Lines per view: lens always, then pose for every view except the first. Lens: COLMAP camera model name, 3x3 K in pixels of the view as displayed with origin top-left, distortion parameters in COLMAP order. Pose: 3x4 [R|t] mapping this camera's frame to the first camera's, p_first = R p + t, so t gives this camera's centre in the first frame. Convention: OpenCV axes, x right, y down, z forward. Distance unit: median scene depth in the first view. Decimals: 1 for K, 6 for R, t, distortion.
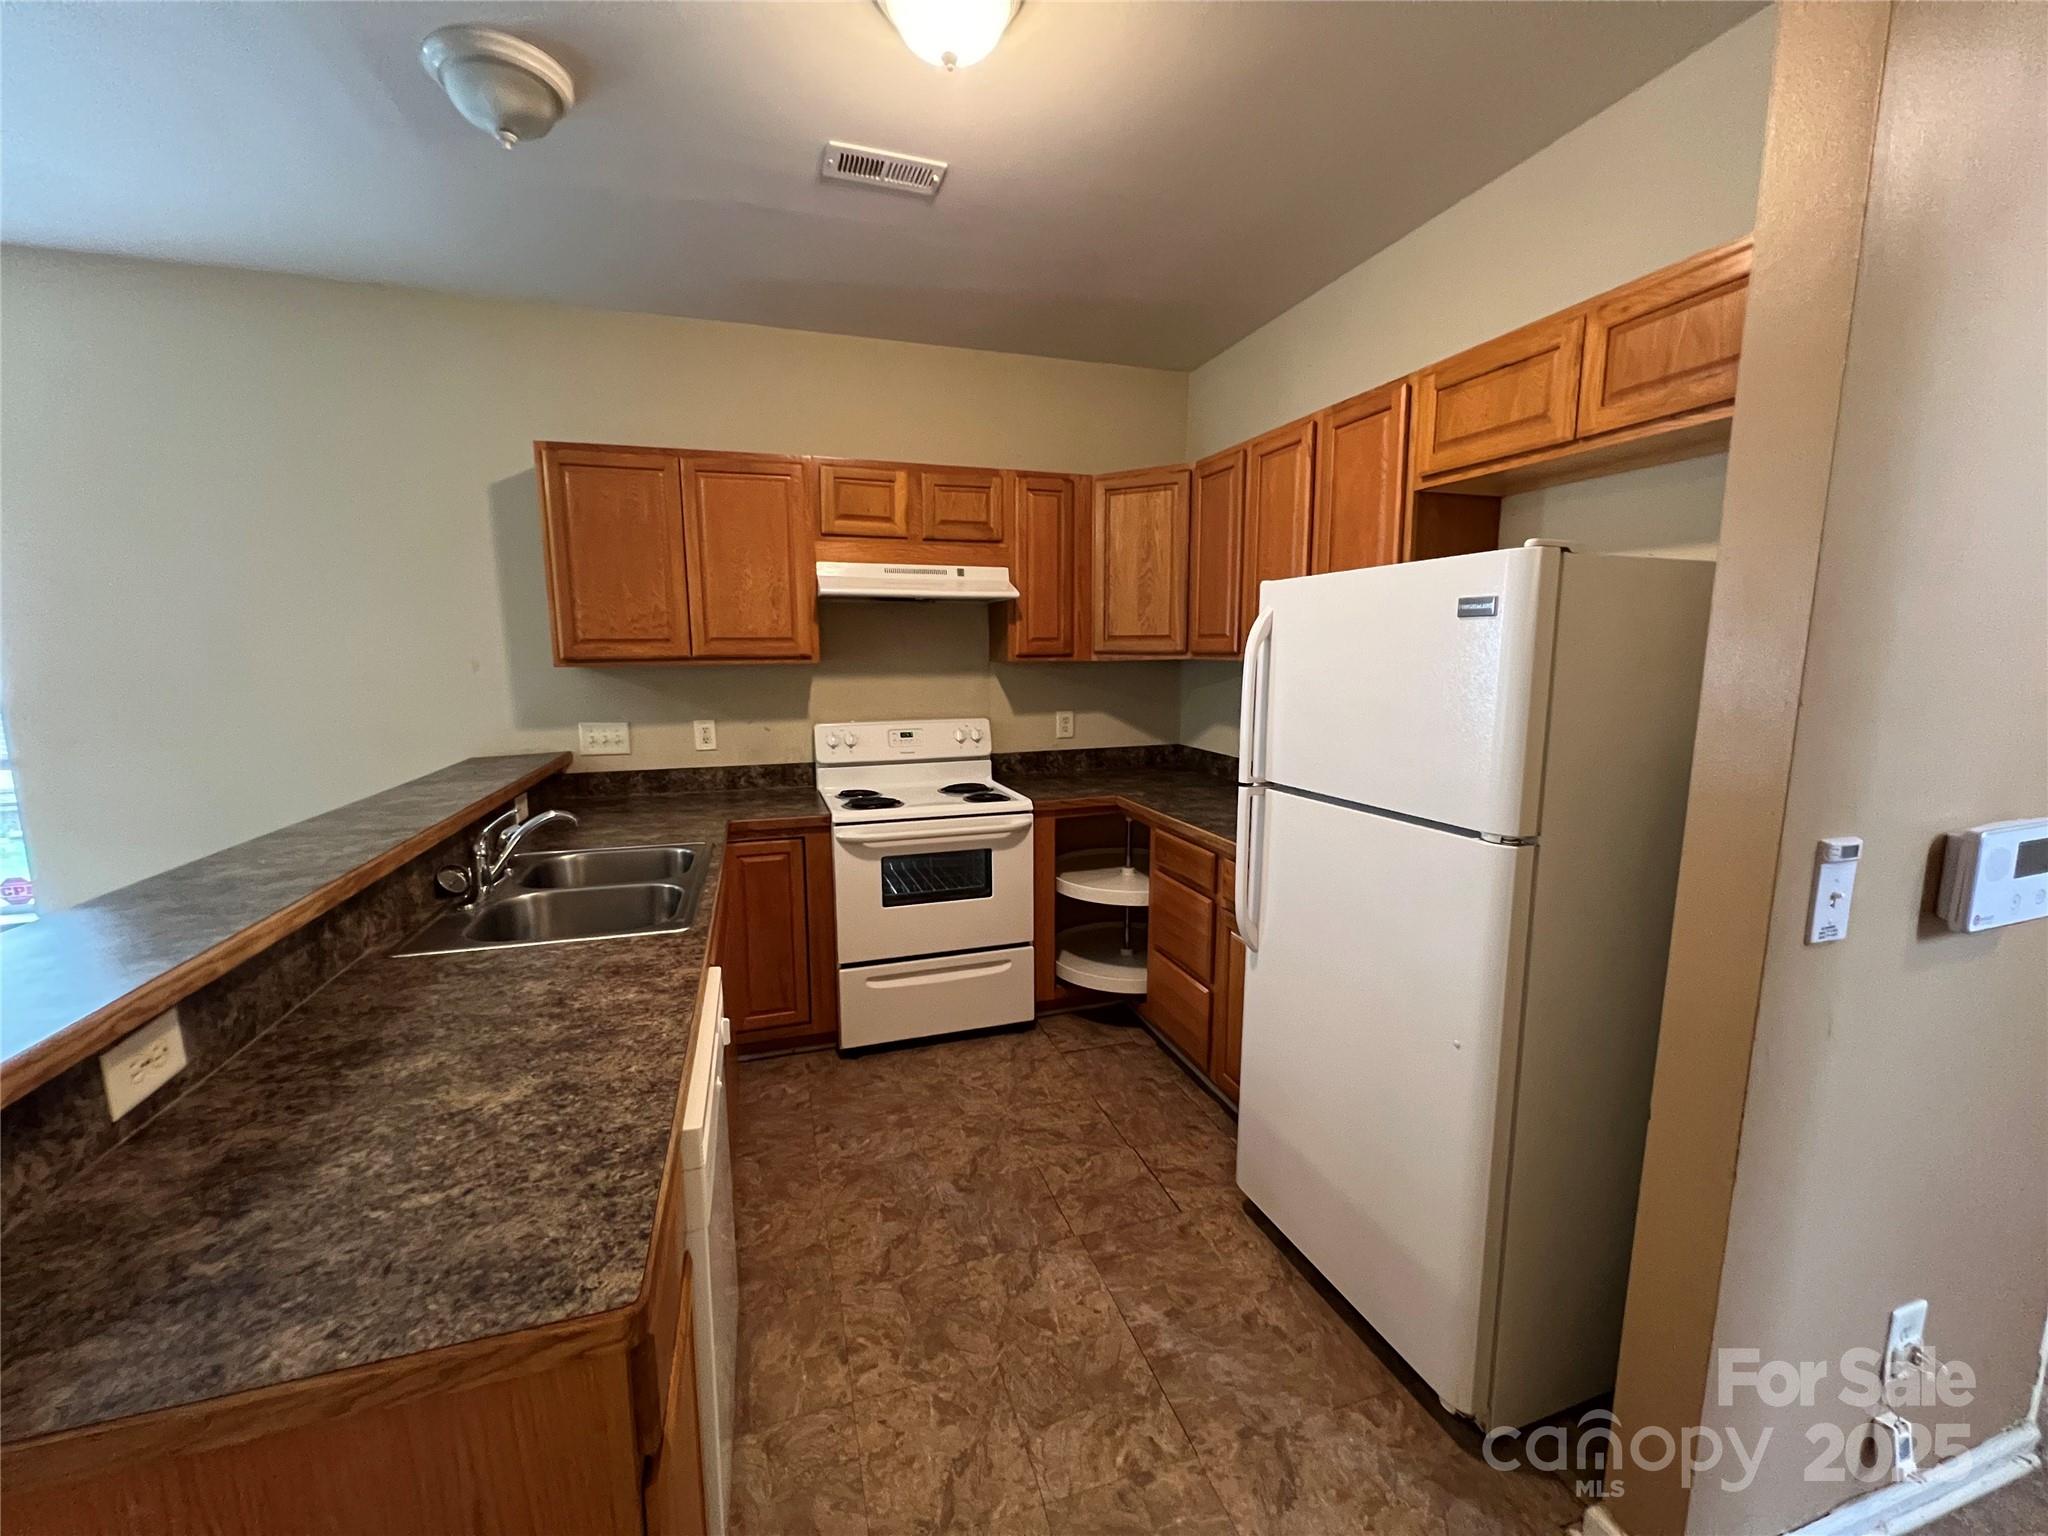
lens RADIAL K [[822.0, 0, 1020.7], [0, 822.0, 765.3], [0, 0, 1]] dist [-0.003384, 0.000788]
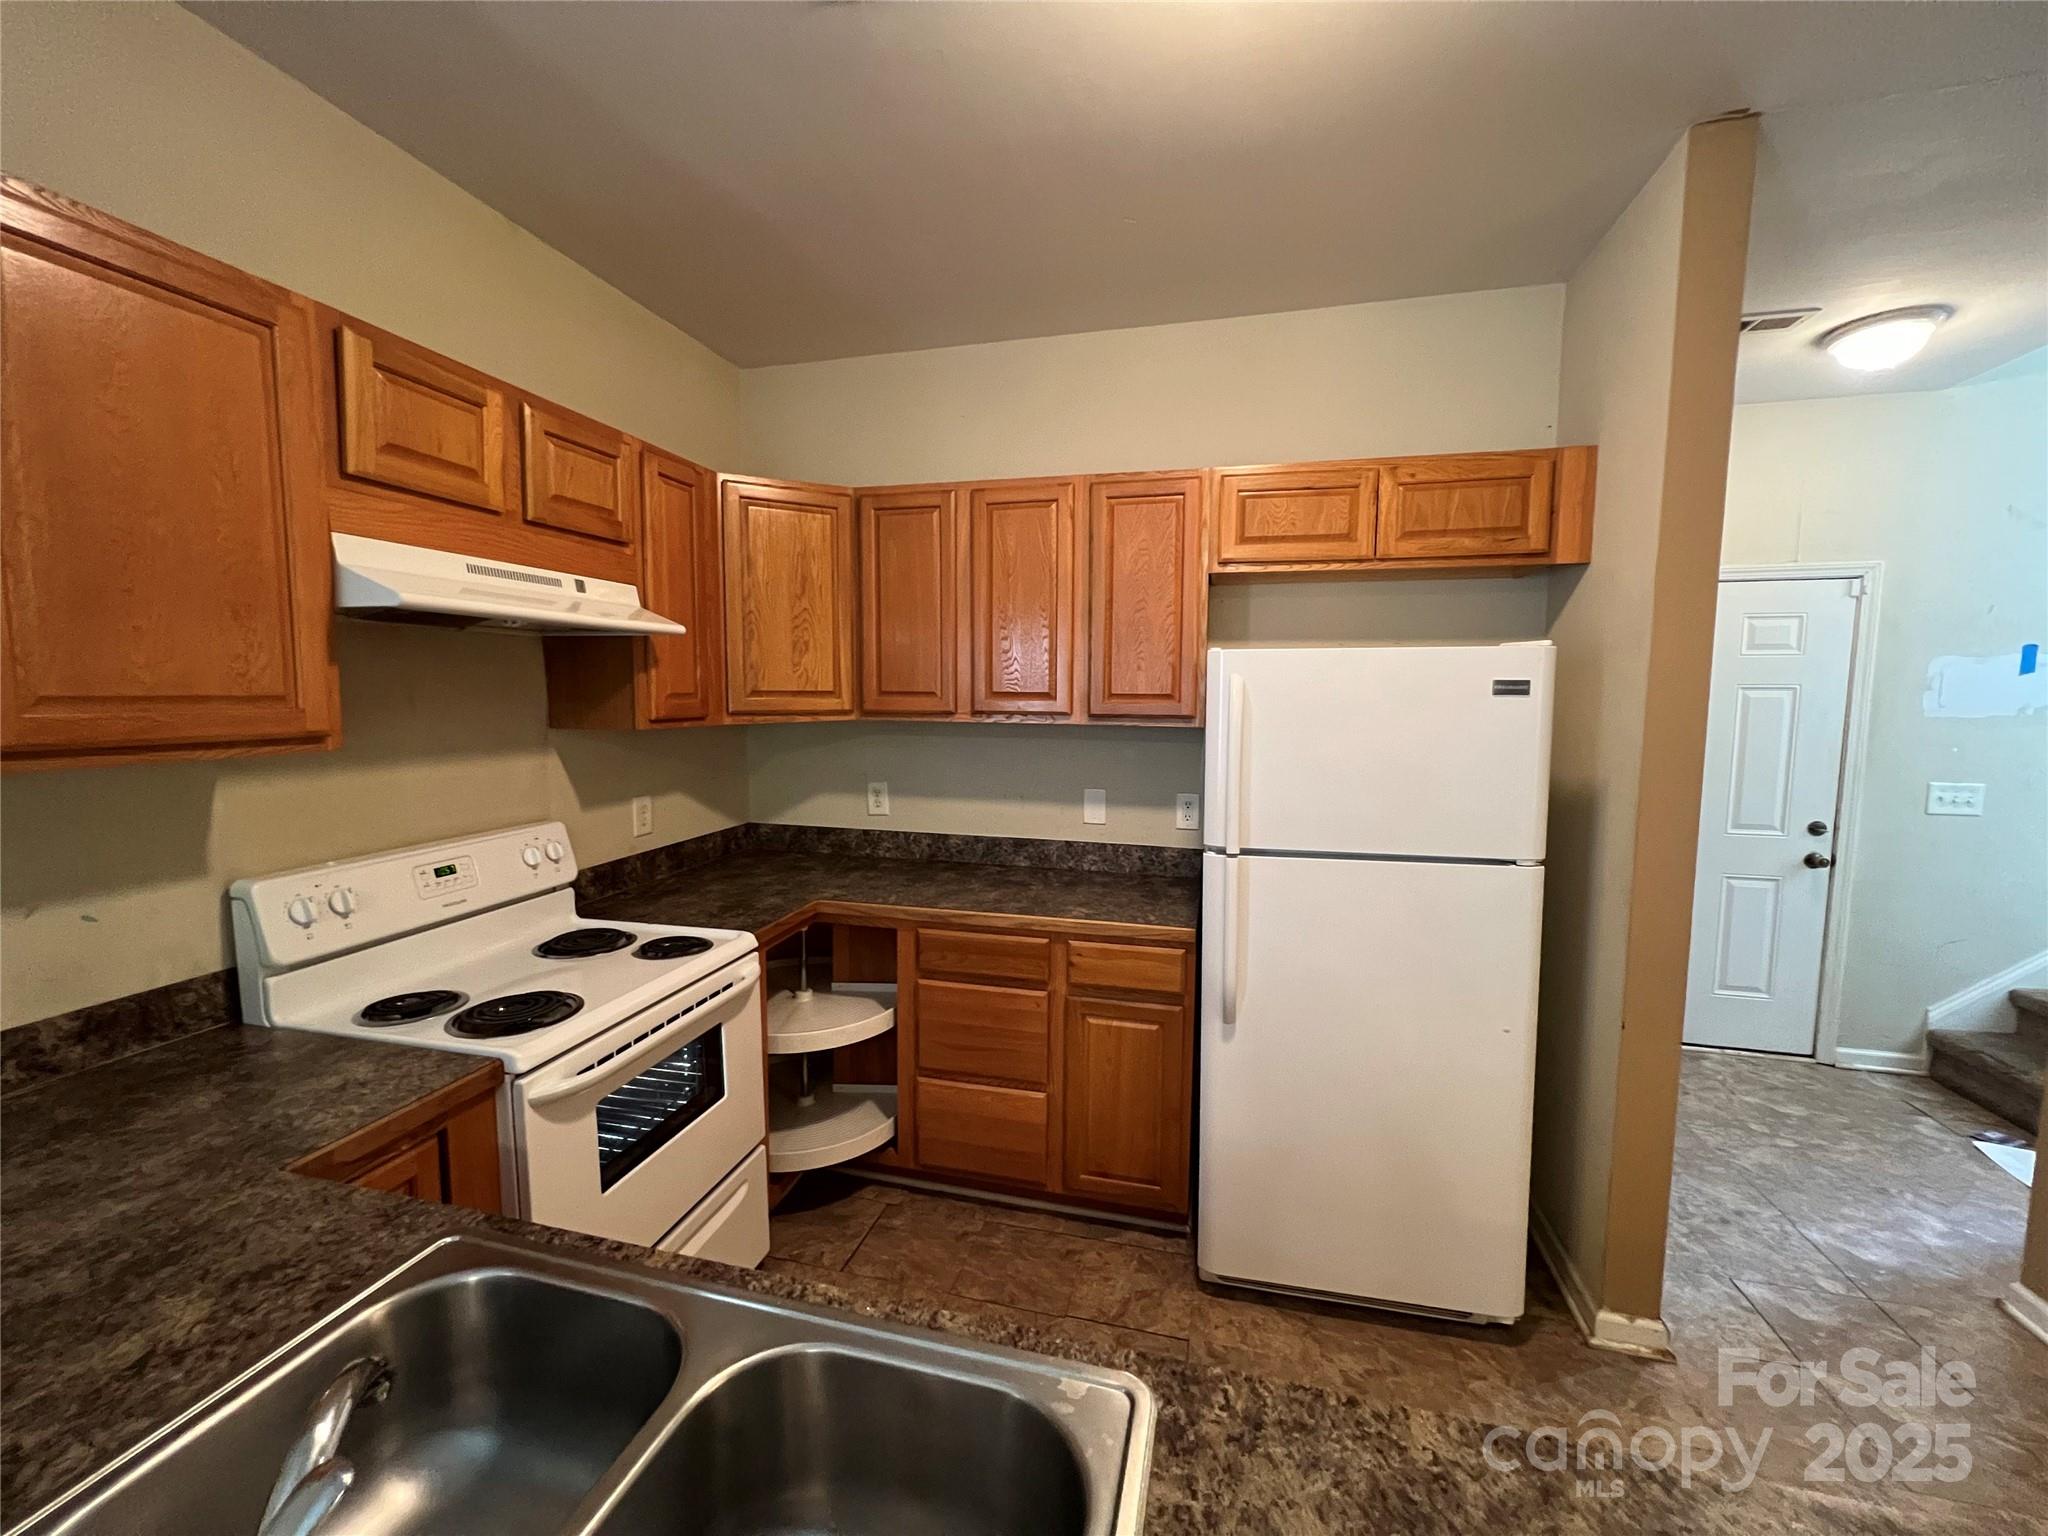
lens RADIAL K [[822.0, 0, 1021.3], [0, 822.0, 763.8], [0, 0, 1]] dist [-0.003384, 0.000788]
pose [[0.536419, -0.069213, 0.841109, -0.442347], [0.112482, 0.993603, 0.010026, -0.080251], [-0.836423, 0.089232, 0.540772, 0.443547]]
